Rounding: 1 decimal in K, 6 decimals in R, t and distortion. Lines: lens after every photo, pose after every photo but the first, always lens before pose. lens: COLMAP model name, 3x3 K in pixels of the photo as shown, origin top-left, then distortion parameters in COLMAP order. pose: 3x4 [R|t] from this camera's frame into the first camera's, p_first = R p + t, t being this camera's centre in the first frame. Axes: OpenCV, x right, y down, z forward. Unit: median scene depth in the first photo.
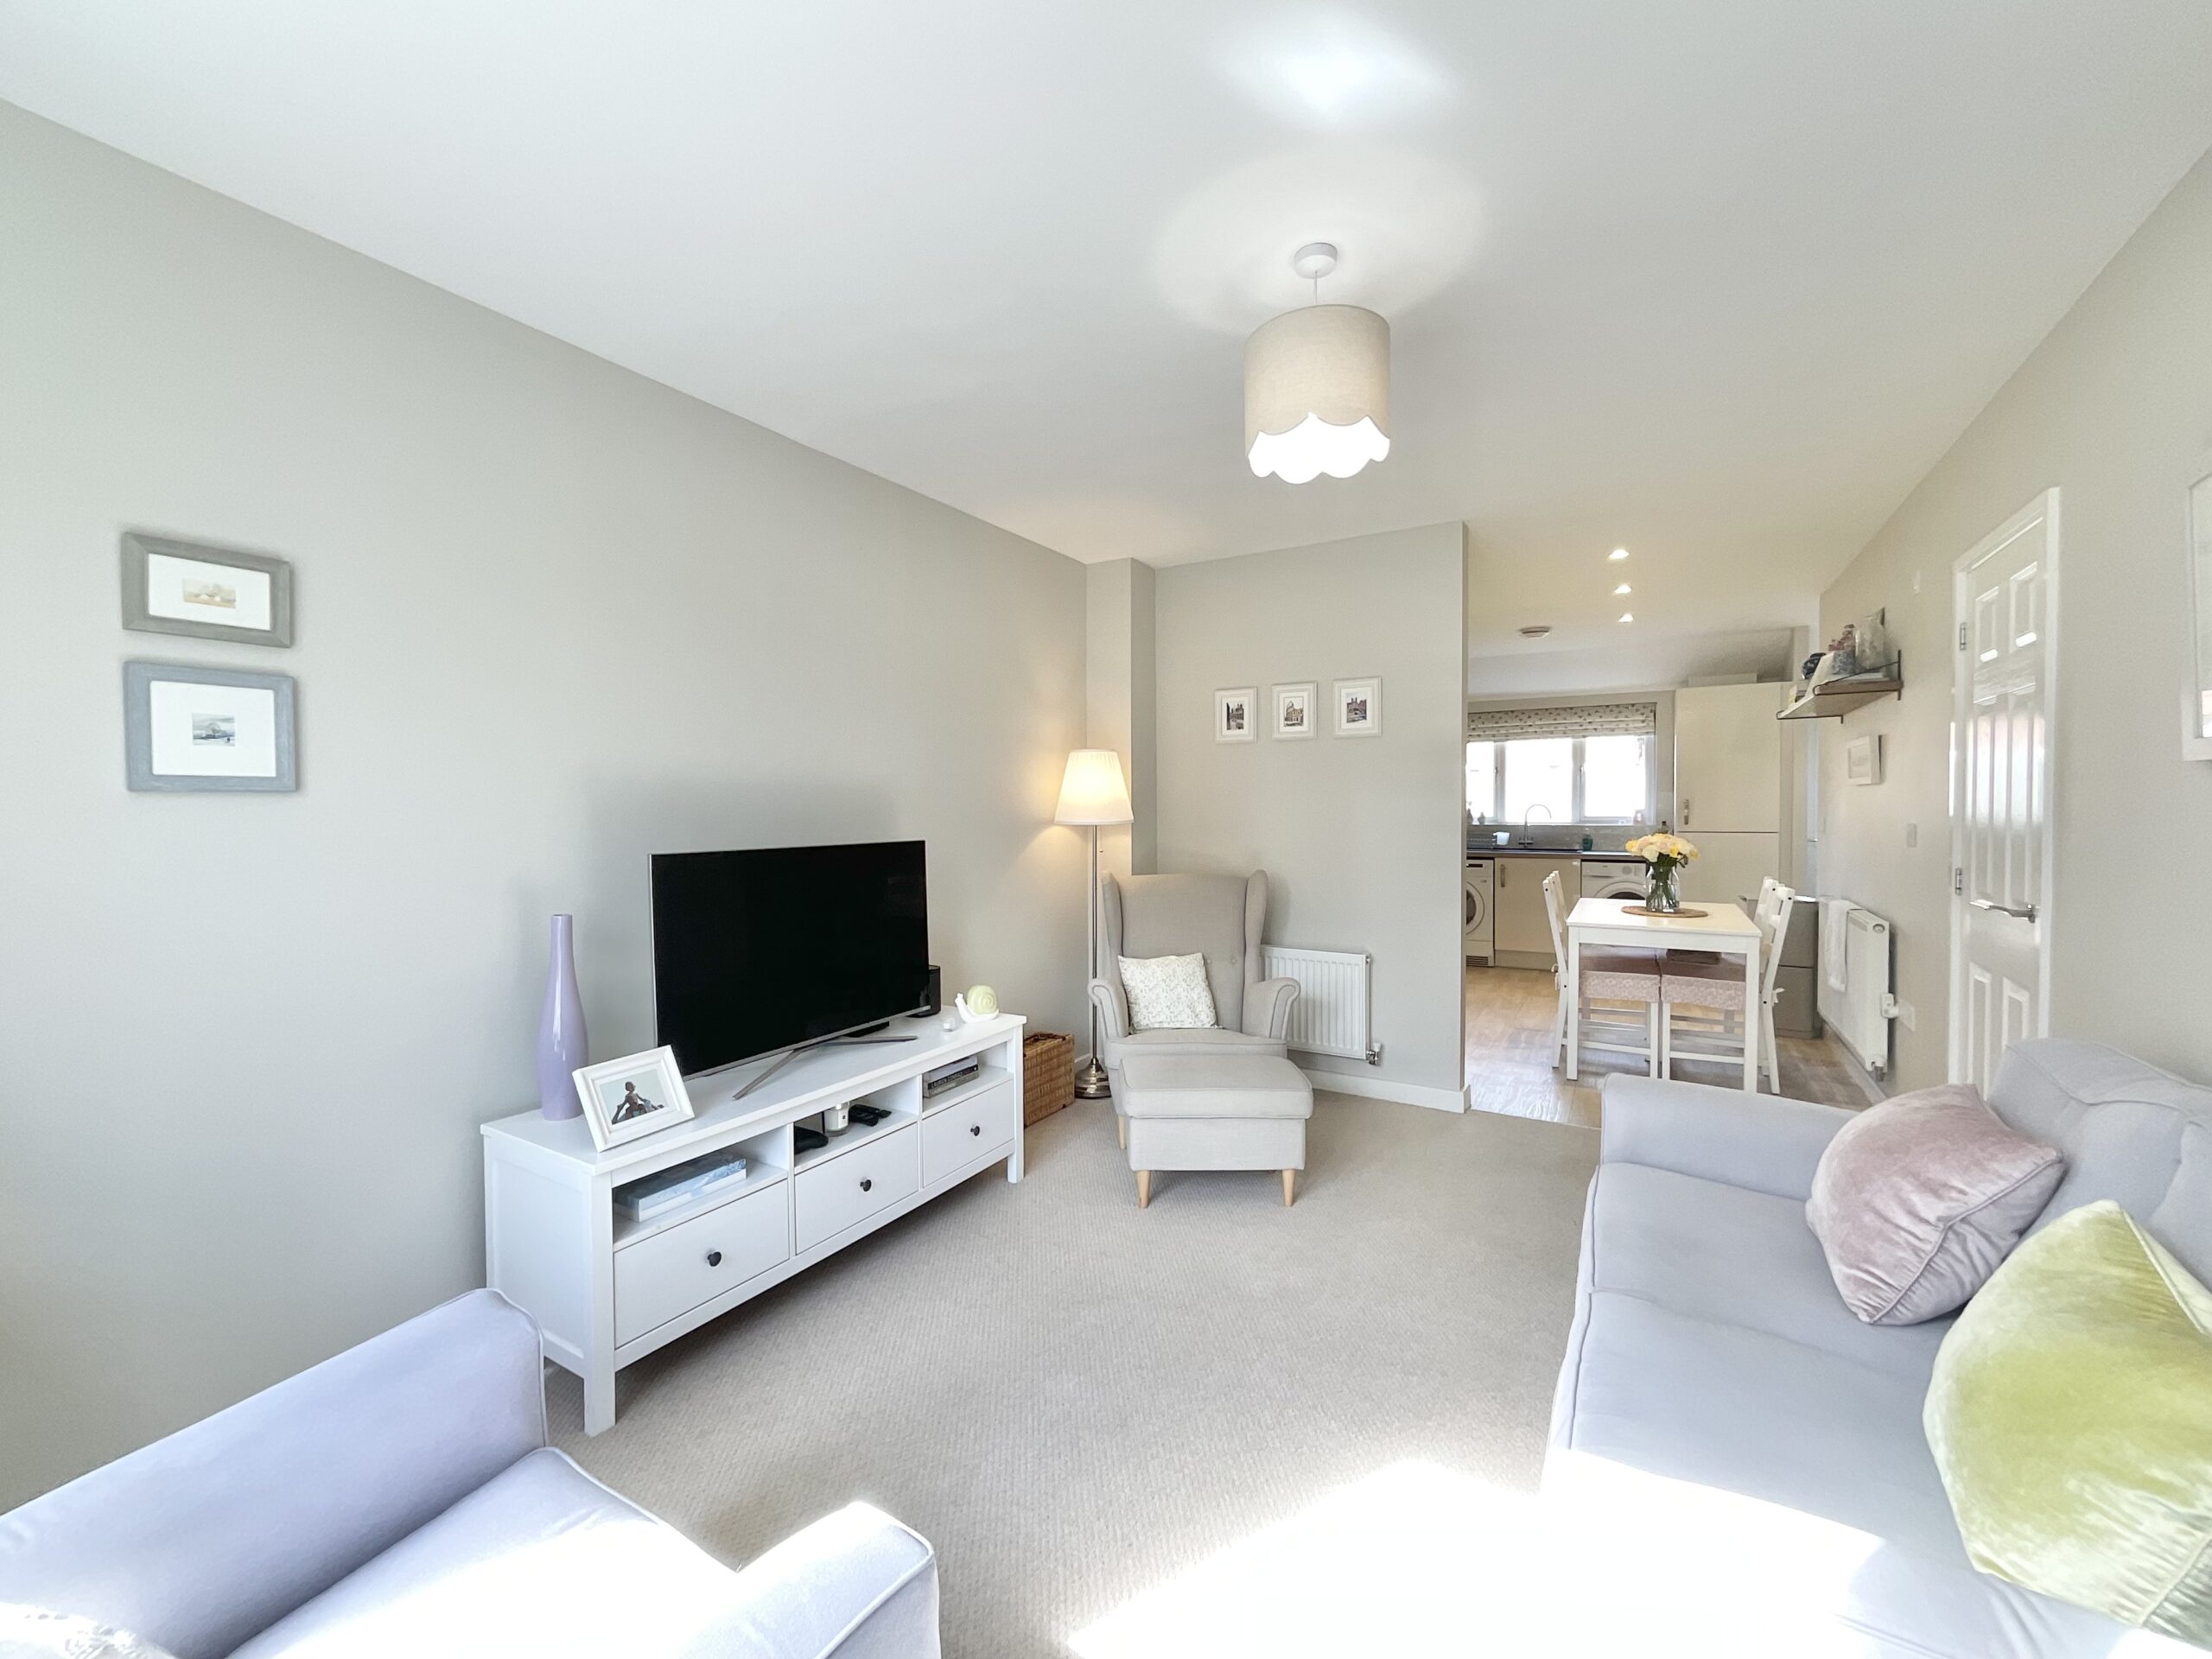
lens RADIAL K [[902.1, 0, 1109.1], [0, 902.1, 827.5], [0, 0, 1]] dist [0.002607, 0.001069]
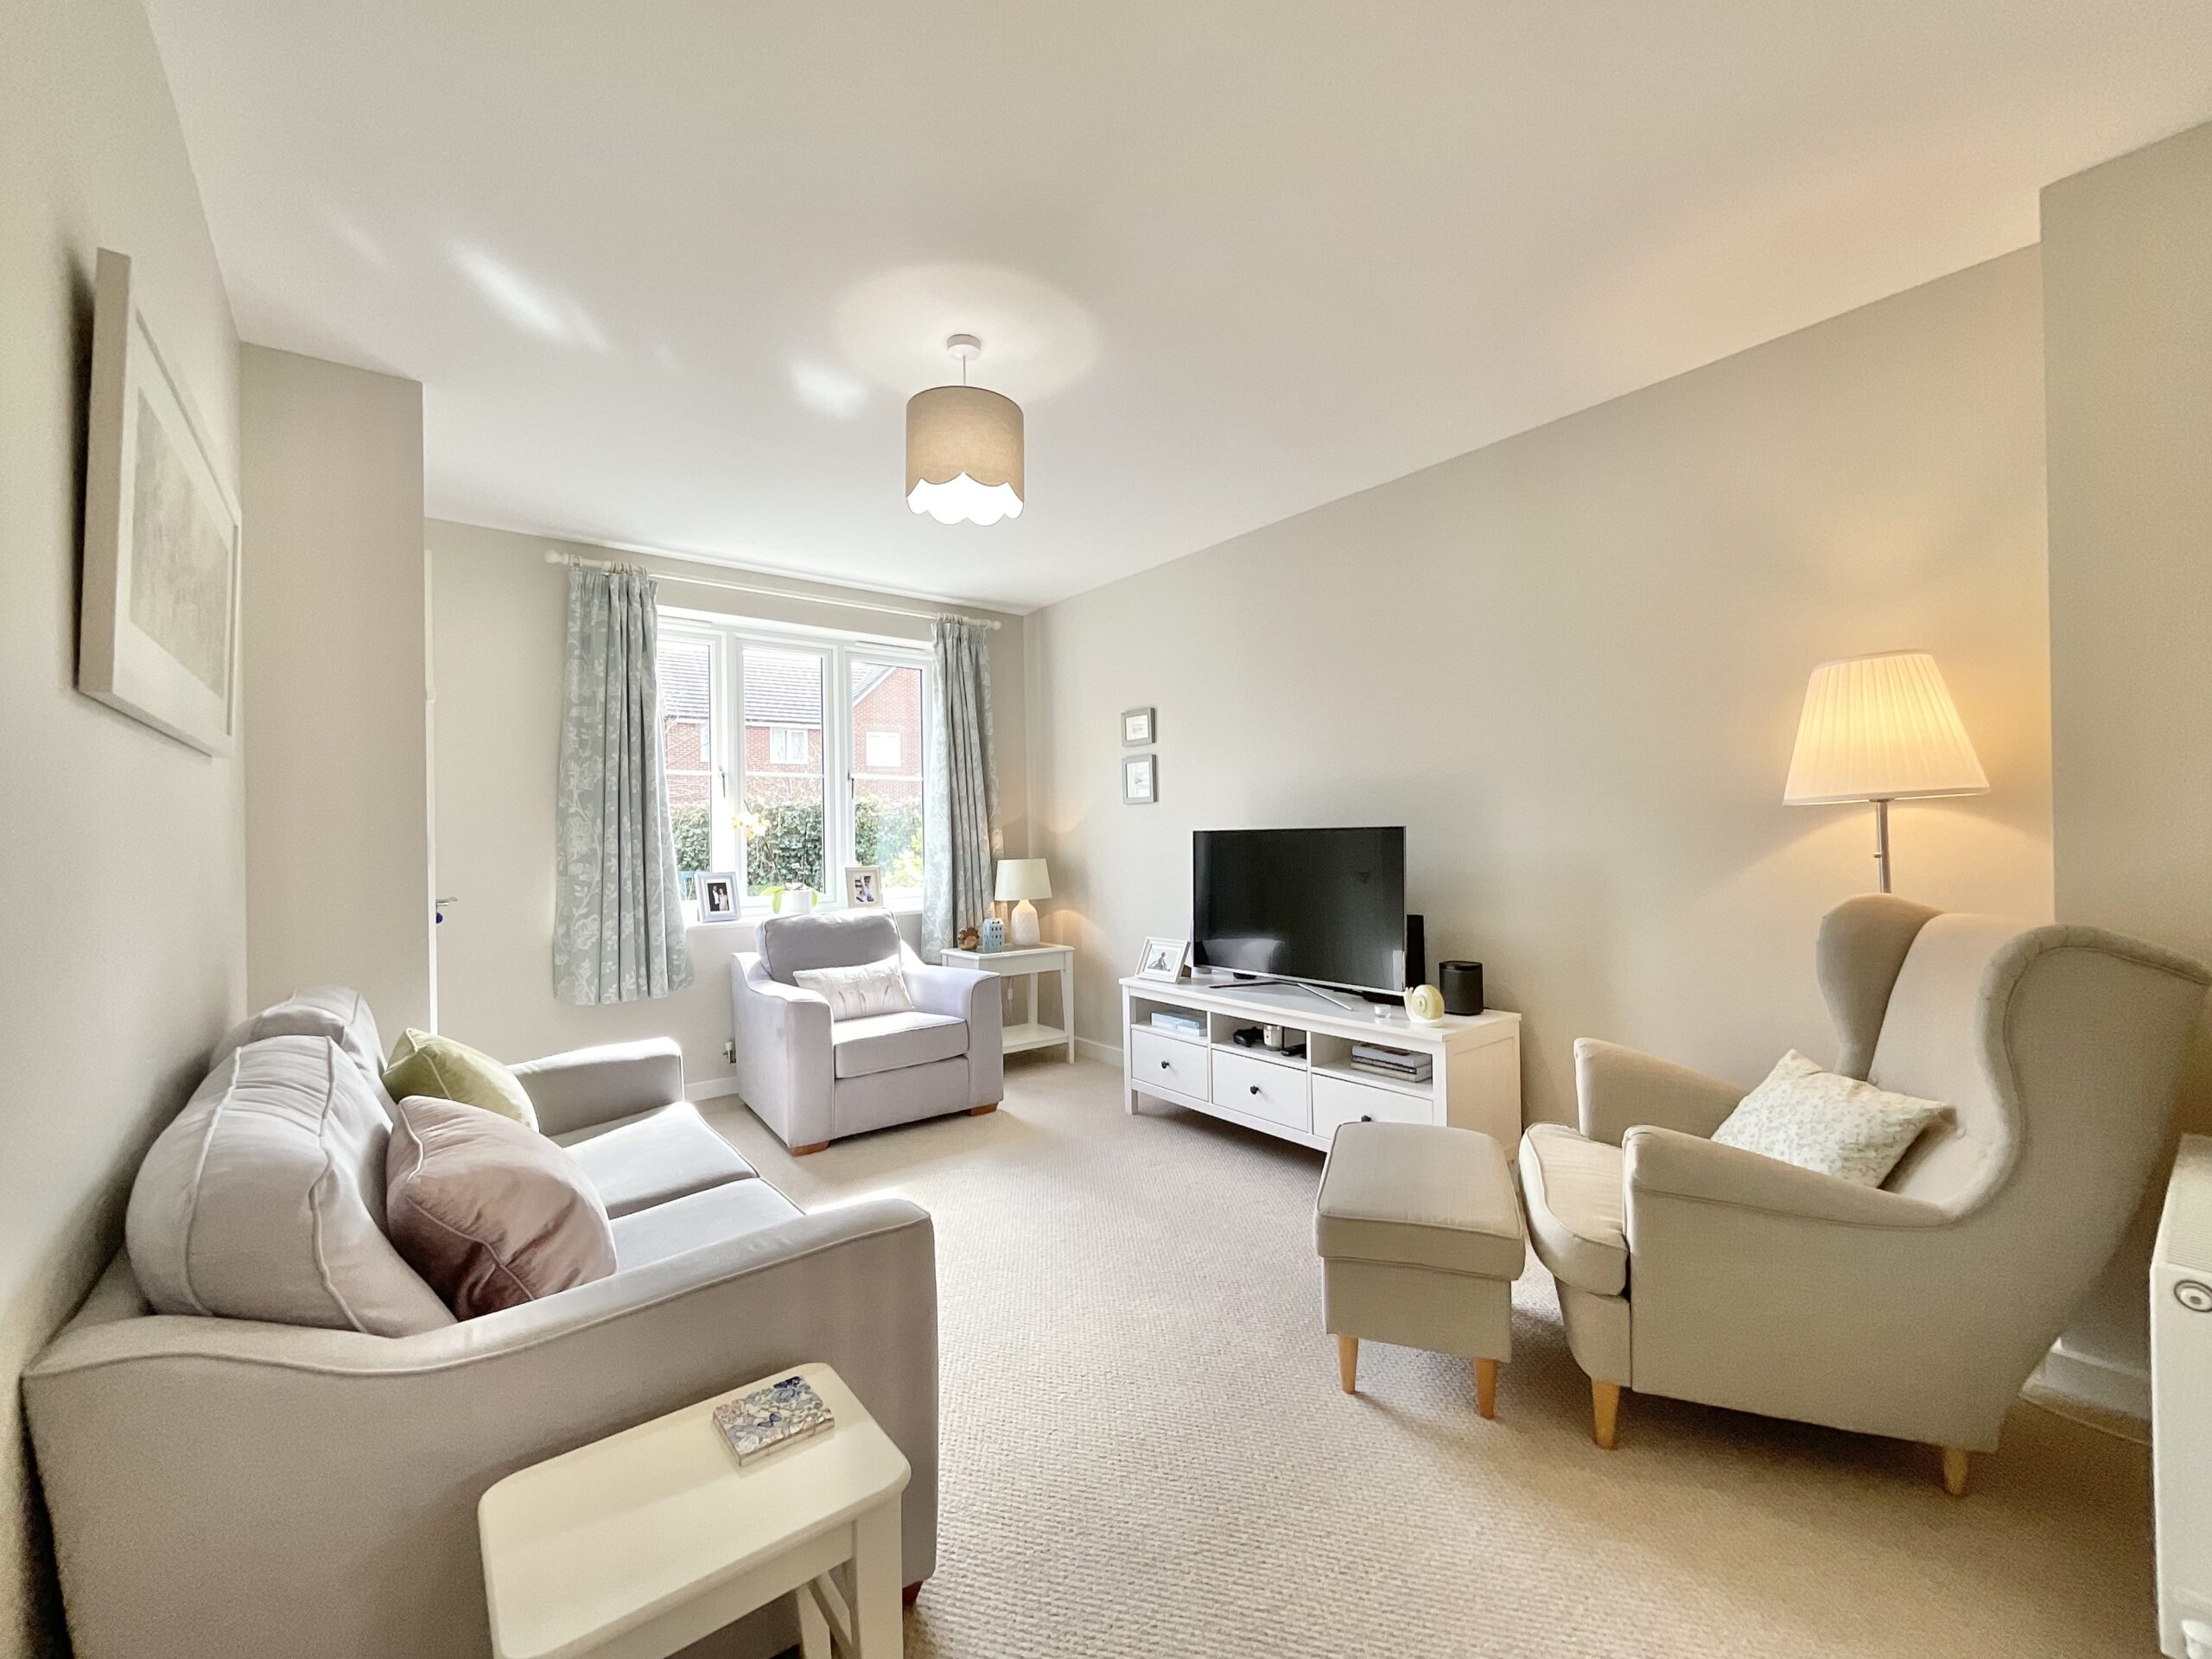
lens RADIAL K [[902.1, 0, 1101.9], [0, 902.1, 823.9], [0, 0, 1]] dist [0.002607, 0.001069]
pose [[-0.355614, -0.005613, -0.934616, 1.403916], [-0.001041, 0.999984, -0.005610, 0.033356], [0.934632, -0.001022, -0.355614, 1.729244]]
